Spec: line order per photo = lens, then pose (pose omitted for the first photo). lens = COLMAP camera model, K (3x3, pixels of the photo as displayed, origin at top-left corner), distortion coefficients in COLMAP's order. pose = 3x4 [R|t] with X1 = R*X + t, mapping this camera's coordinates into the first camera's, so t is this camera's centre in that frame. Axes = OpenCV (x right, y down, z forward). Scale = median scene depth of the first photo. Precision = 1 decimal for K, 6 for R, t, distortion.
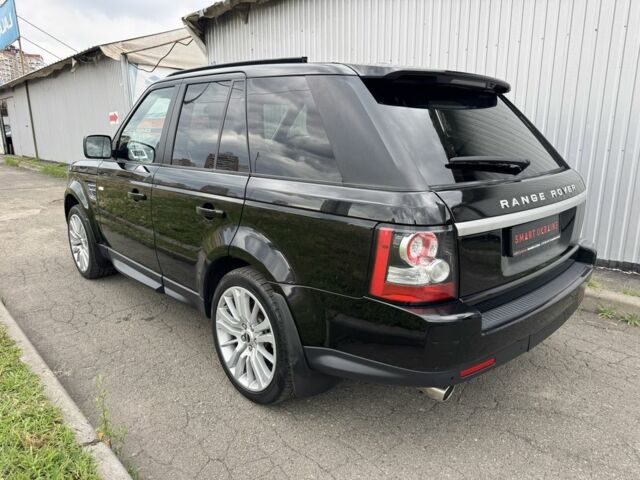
lens RADIAL K [[468.0, 0, 320.0], [0, 468.0, 240.0], [0, 0, 1]] dist [-0.000753, 0.000362]
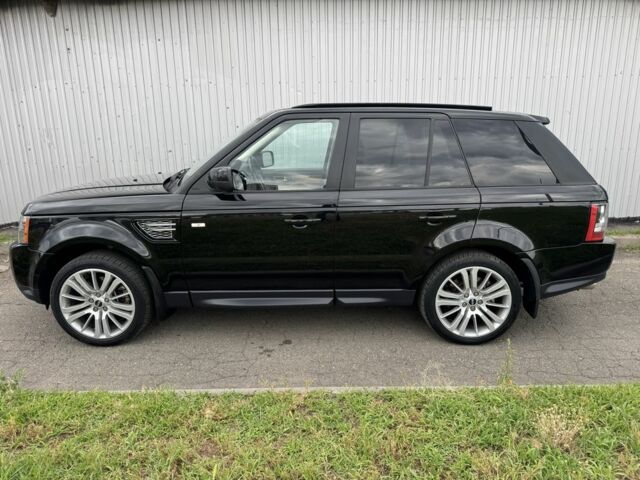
lens RADIAL K [[468.0, 0, 320.0], [0, 468.0, 240.0], [0, 0, 1]] dist [-0.000753, 0.000362]
pose [[0.700750, -0.210145, 0.681754, -1.547183], [0.190807, 0.976025, 0.104728, -0.231752], [-0.687417, 0.056695, 0.724047, 0.303638]]
